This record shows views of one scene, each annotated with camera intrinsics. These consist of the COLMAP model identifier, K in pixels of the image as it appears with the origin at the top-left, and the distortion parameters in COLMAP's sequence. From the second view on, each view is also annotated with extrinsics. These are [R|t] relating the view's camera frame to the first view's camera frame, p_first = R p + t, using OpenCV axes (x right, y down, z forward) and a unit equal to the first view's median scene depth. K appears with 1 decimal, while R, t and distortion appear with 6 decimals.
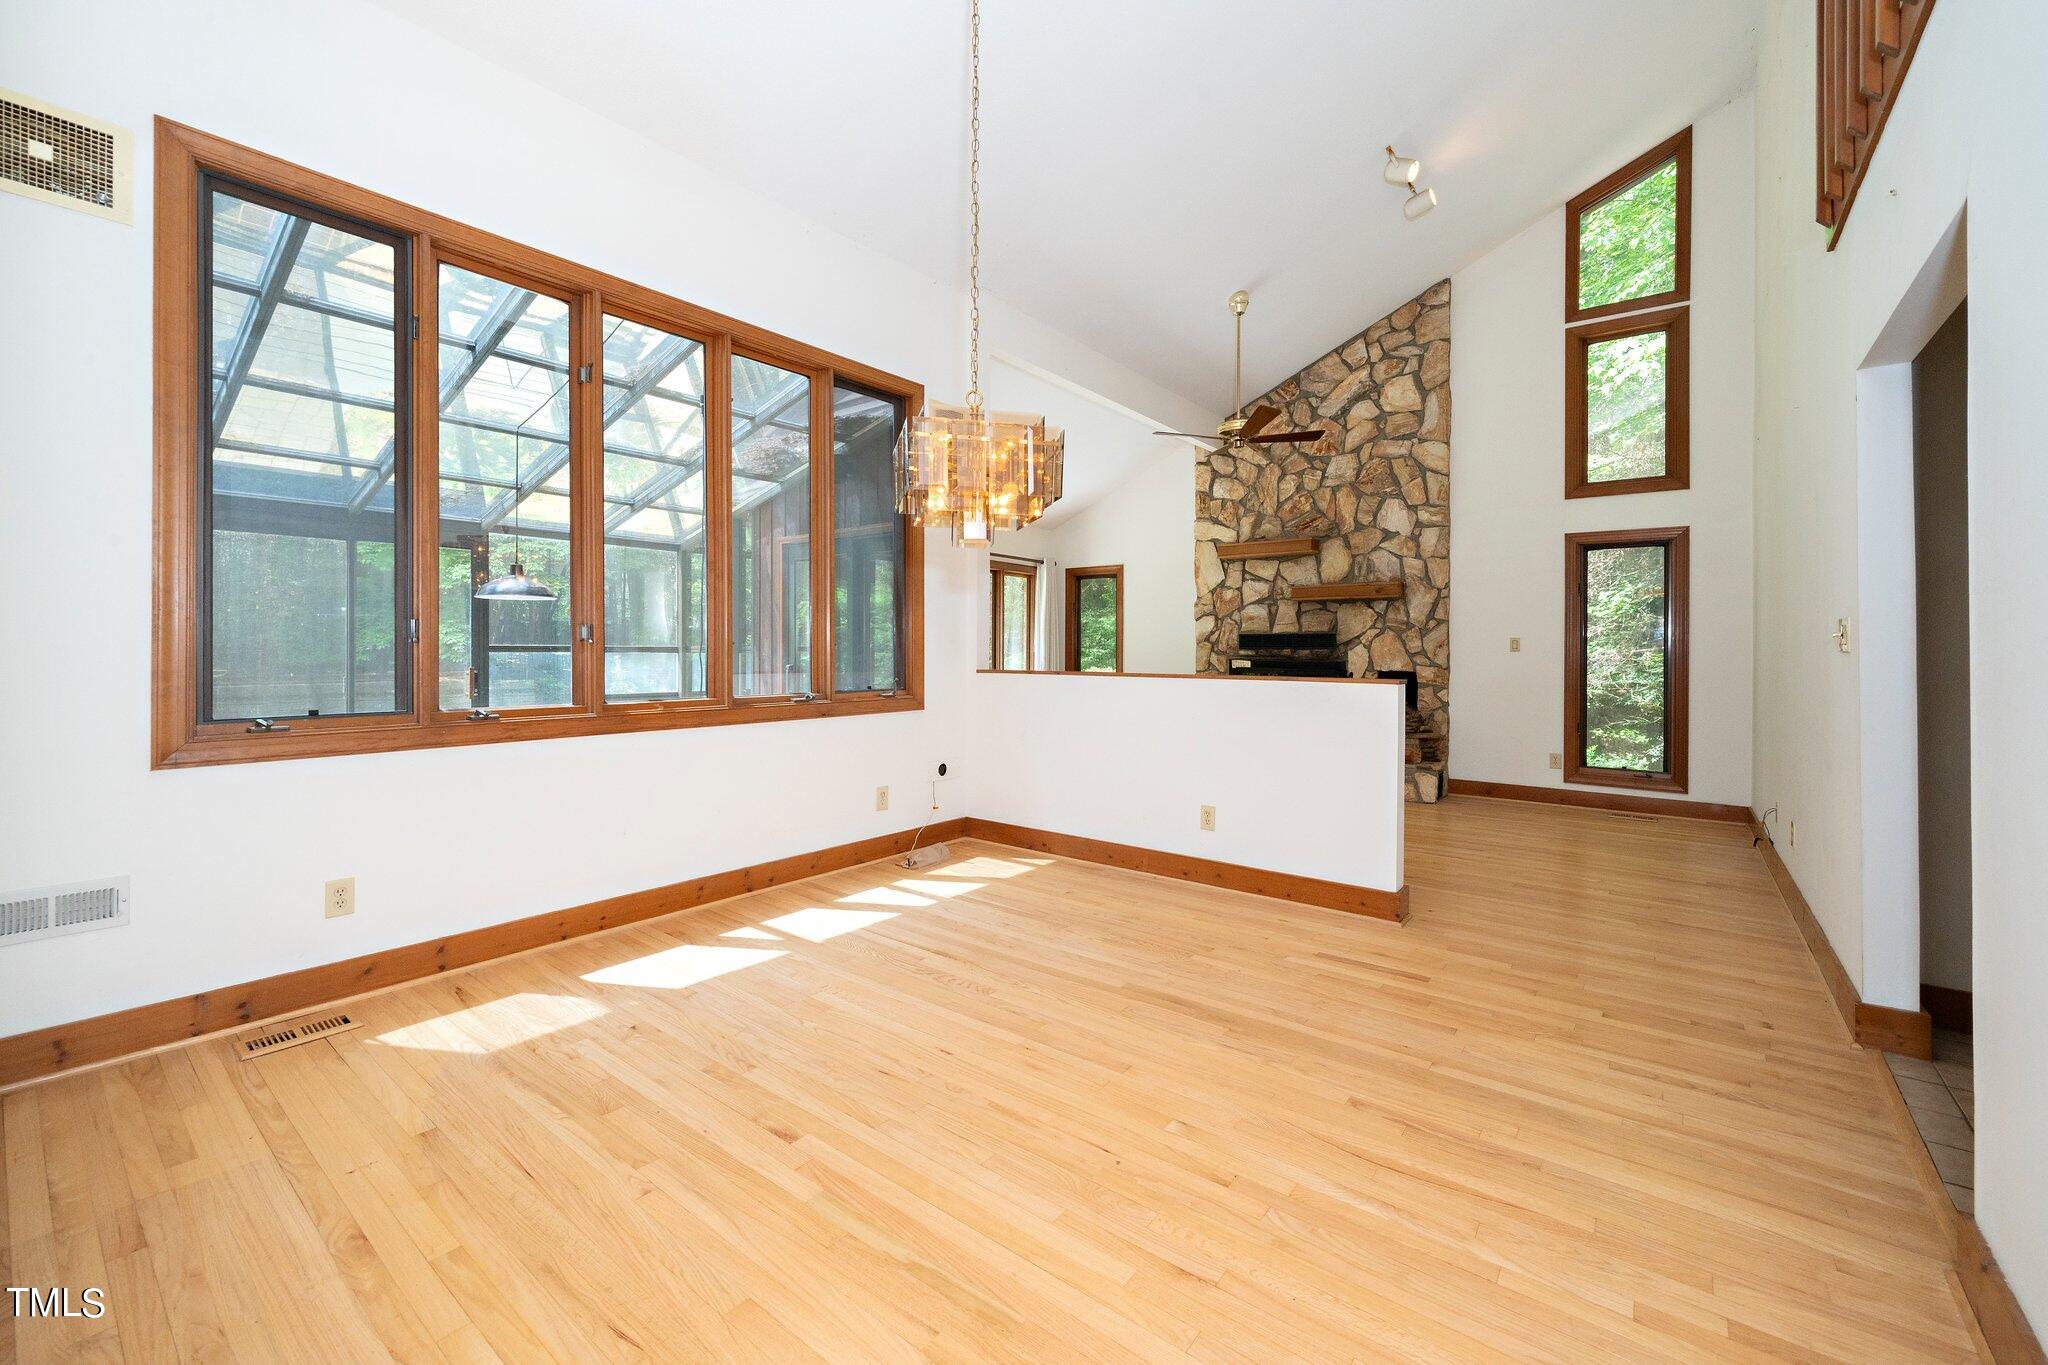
lens RADIAL K [[841.5, 0, 1025.3], [0, 841.5, 661.1], [0, 0, 1]] dist [-0.002905, 0.000069]
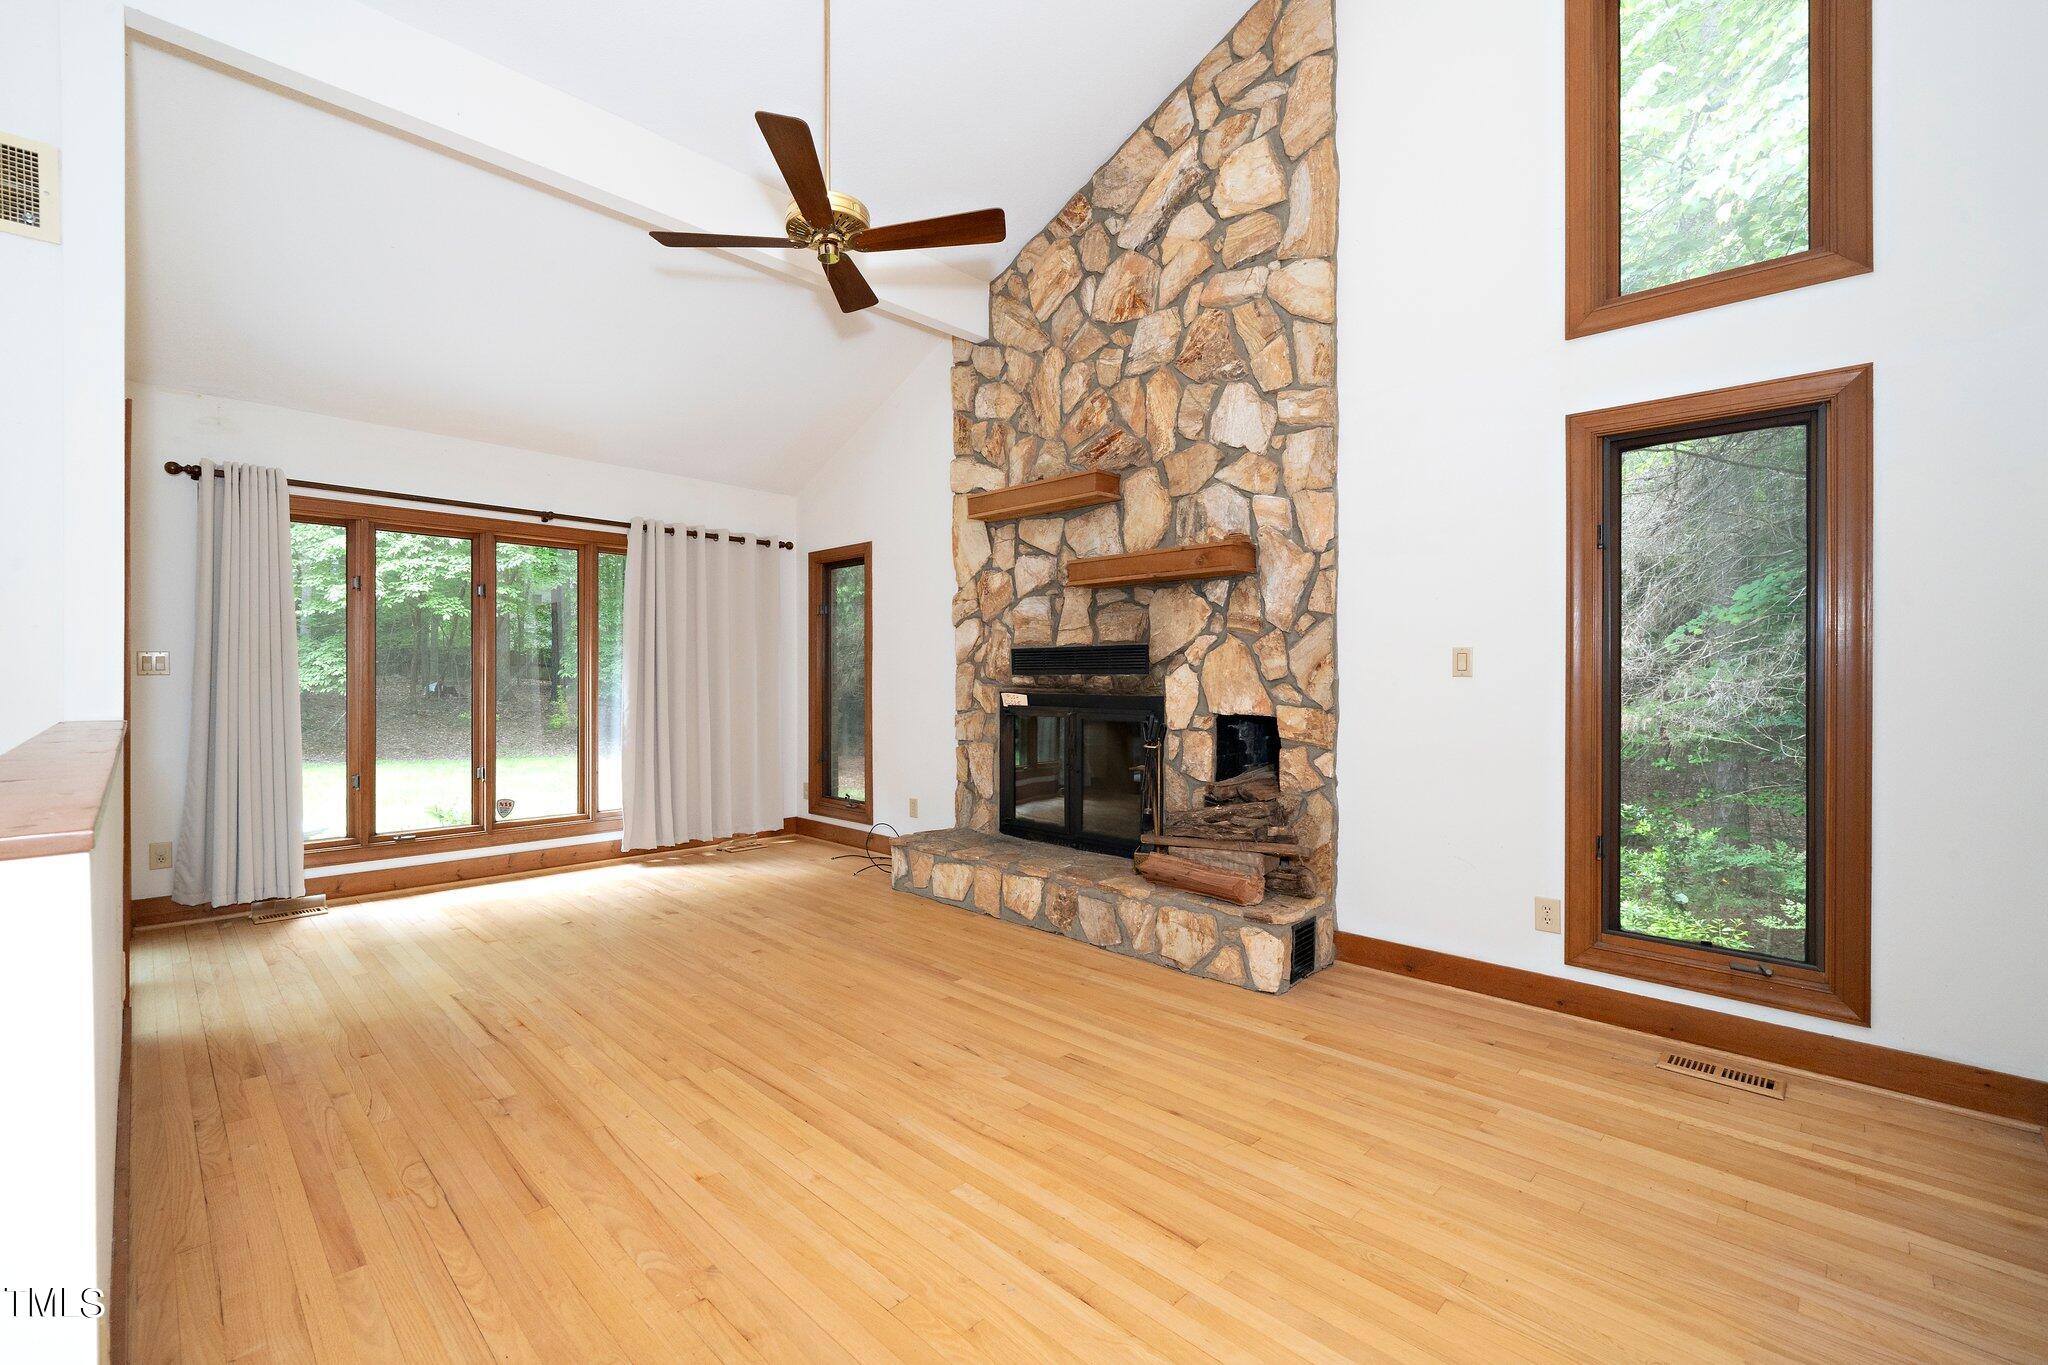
lens RADIAL K [[841.5, 0, 1020.1], [0, 841.5, 689.0], [0, 0, 1]] dist [-0.002905, 0.000069]
pose [[0.994539, 0.004084, -0.104286, 0.359148], [-0.004983, 0.999953, -0.008368, 0.000941], [0.104247, 0.008842, 0.994512, 0.470685]]
